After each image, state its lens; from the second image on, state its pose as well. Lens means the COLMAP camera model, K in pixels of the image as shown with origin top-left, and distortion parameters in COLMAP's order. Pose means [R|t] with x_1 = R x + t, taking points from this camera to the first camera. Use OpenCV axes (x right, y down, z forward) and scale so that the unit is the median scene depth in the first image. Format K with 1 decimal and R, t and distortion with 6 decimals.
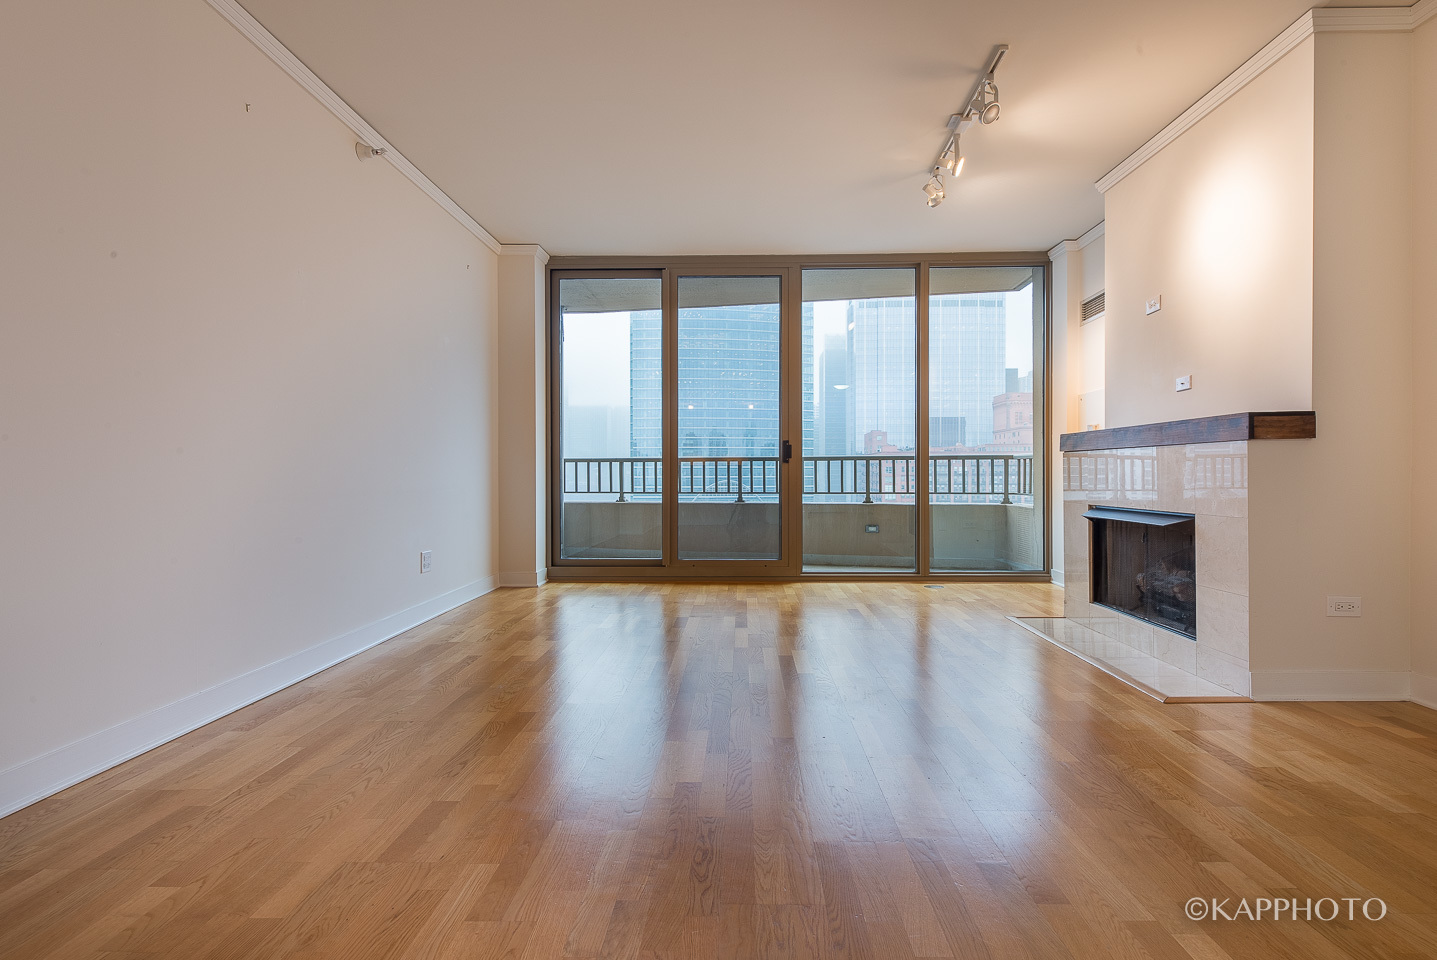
lens RADIAL K [[677.5, 0, 716.6], [0, 677.5, 483.6], [0, 0, 1]] dist [0.000465, -0.000056]
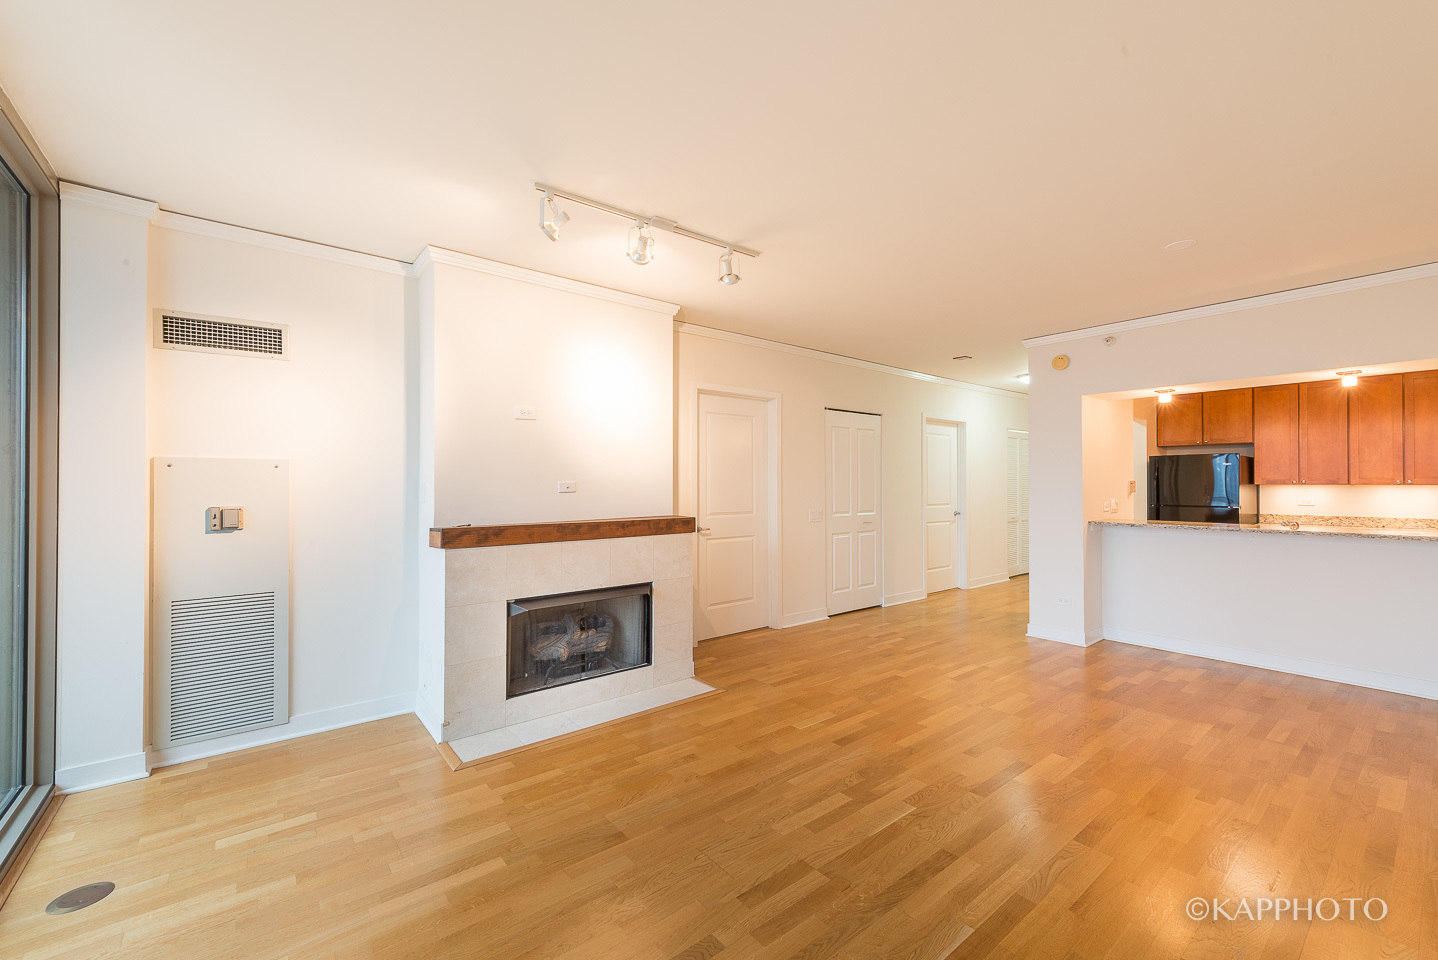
lens RADIAL K [[560.0, 0, 768.5], [0, 560.0, 478.9], [0, 0, 1]] dist [0.007865, -0.000293]
pose [[-0.668960, 0.011495, 0.743210, -0.228991], [0.014407, 0.999893, -0.002497, -0.100973], [-0.743159, 0.009038, -0.669054, 0.928908]]
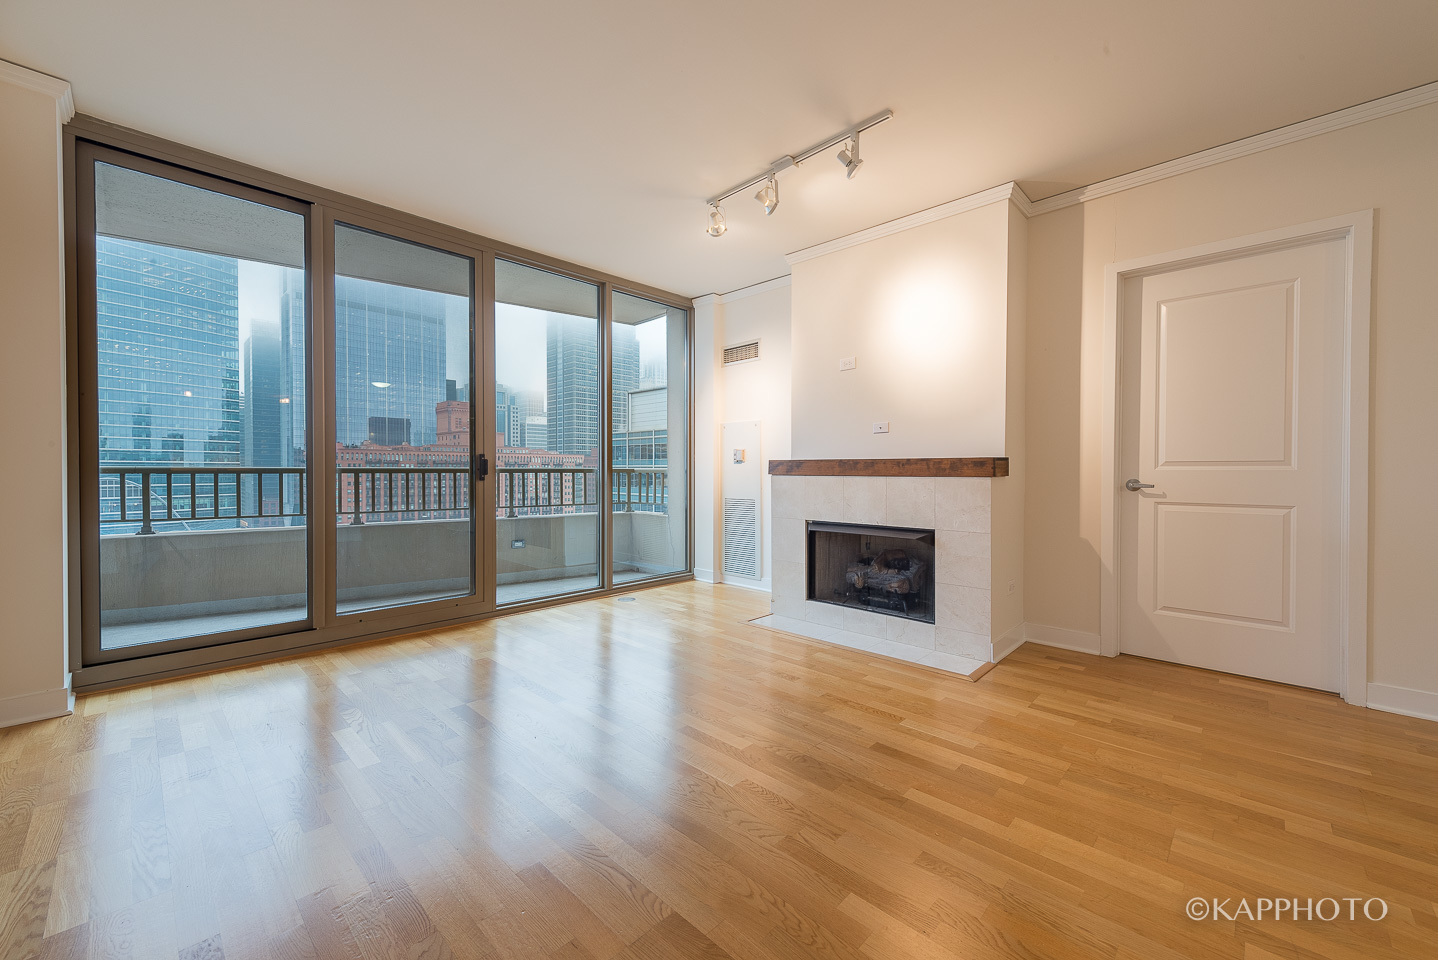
lens RADIAL K [[589.0, 0, 700.6], [0, 589.0, 478.1], [0, 0, 1]] dist [0.003668, 0.000127]
pose [[0.689481, -0.003906, 0.724293, -0.252972], [0.005439, 0.999985, 0.000215, -0.033120], [-0.724284, 0.003791, 0.689492, 0.301247]]
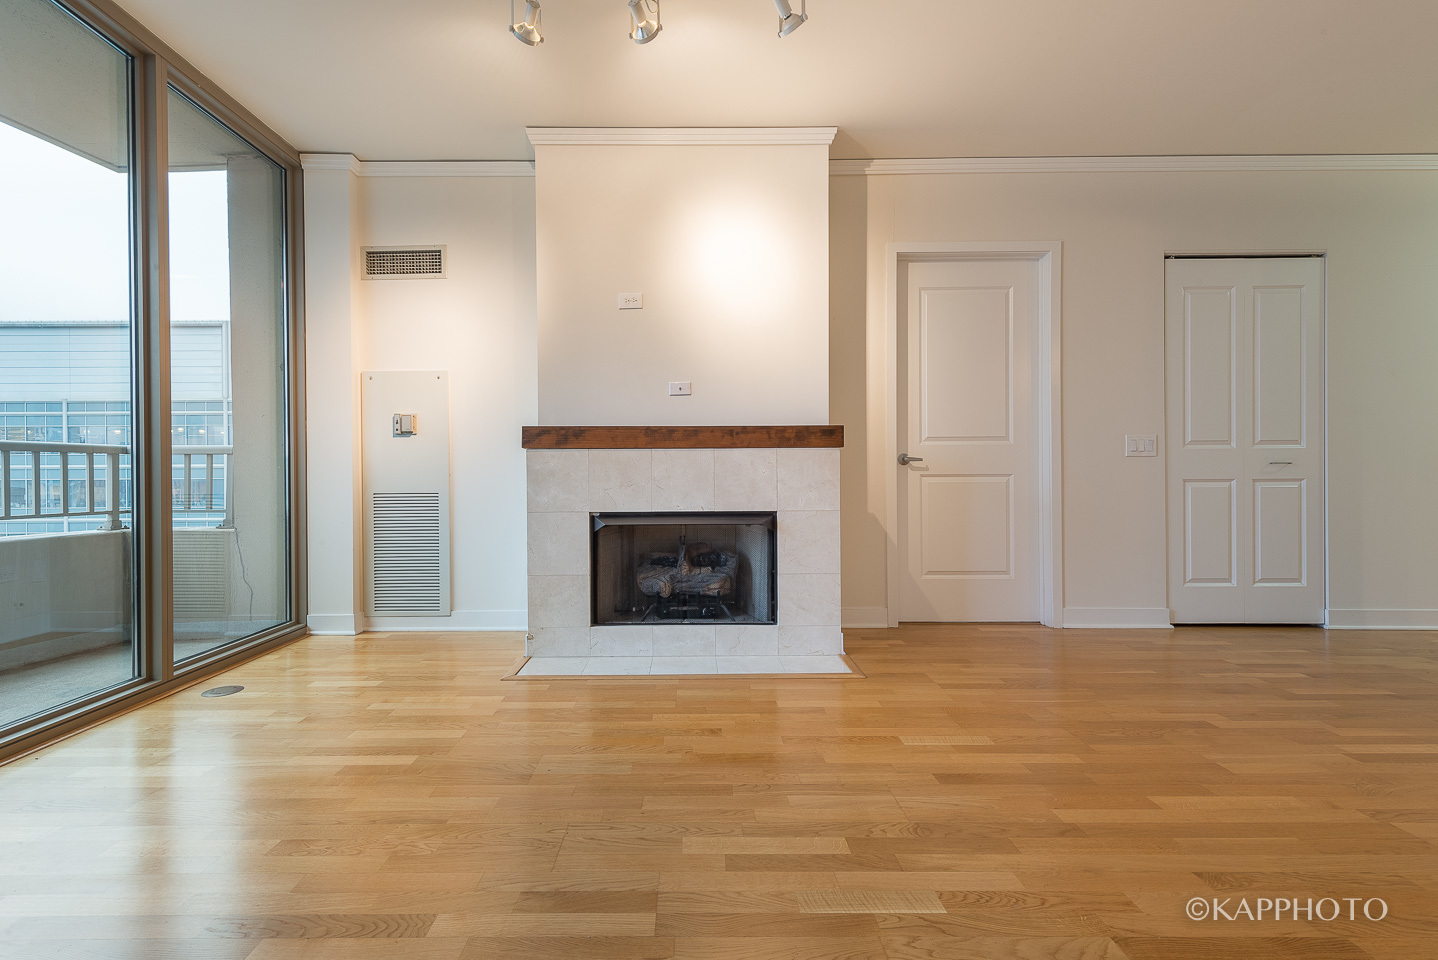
lens RADIAL K [[684.4, 0, 720.2], [0, 684.4, 475.5], [0, 0, 1]] dist [0.015043, -0.000668]
pose [[-0.039154, 0.000461, 0.999233, -0.233943], [0.019967, 0.999801, 0.000321, -0.008840], [-0.999034, 0.019965, -0.039155, 0.640322]]
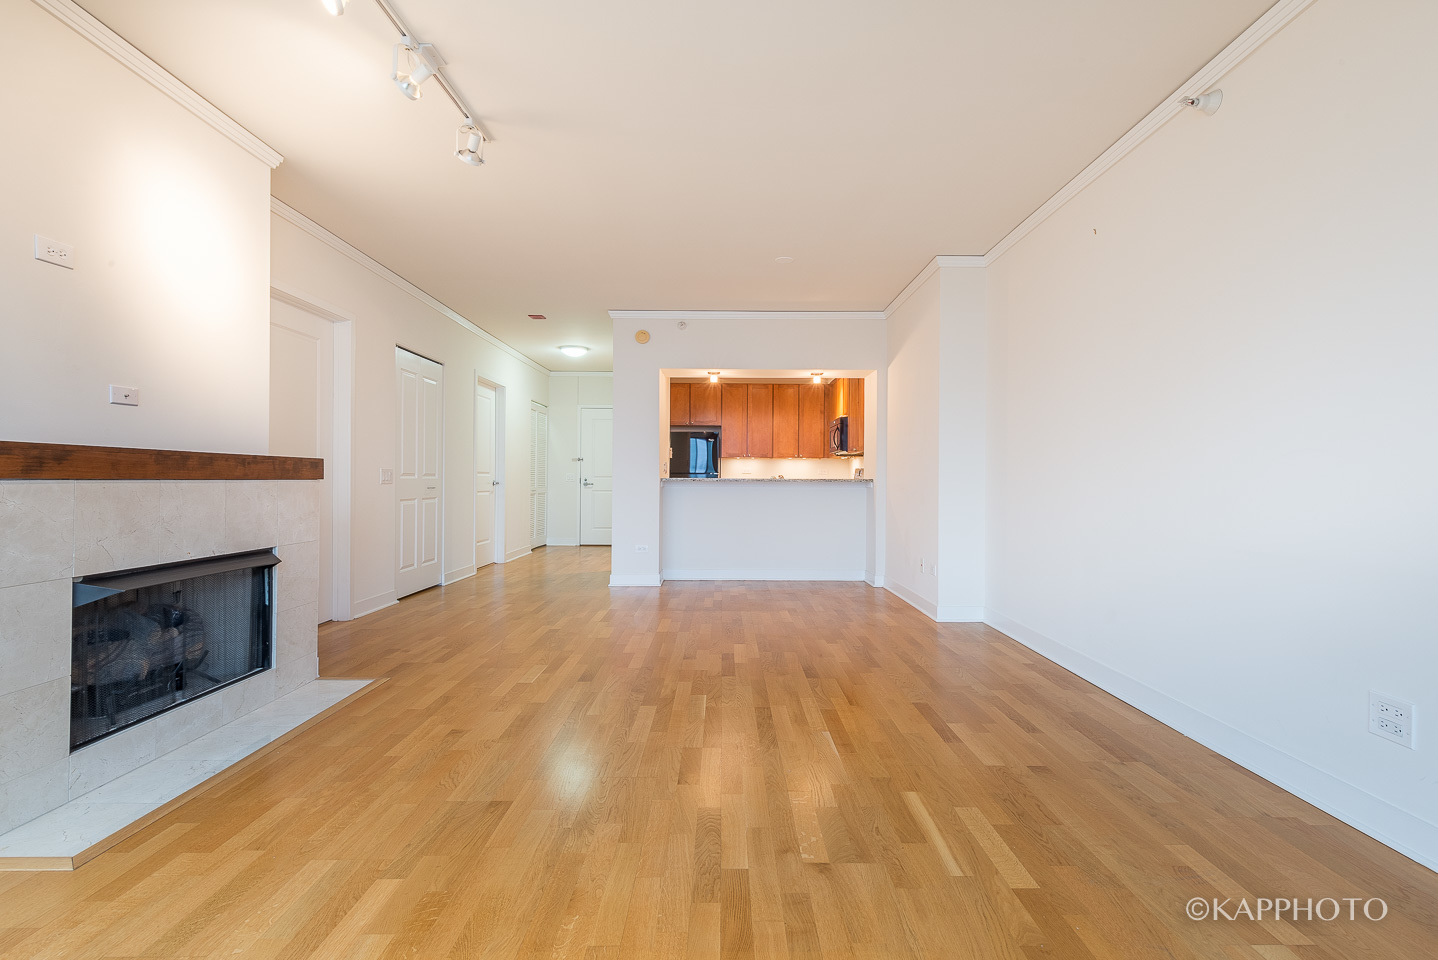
lens RADIAL K [[627.0, 0, 685.4], [0, 627.0, 477.8], [0, 0, 1]] dist [-0.001561, -0.000361]
pose [[-0.999848, -0.003931, 0.017007, 0.031201], [-0.003734, 0.999926, 0.011580, -0.042574], [-0.017051, 0.011514, -0.999788, 1.104829]]
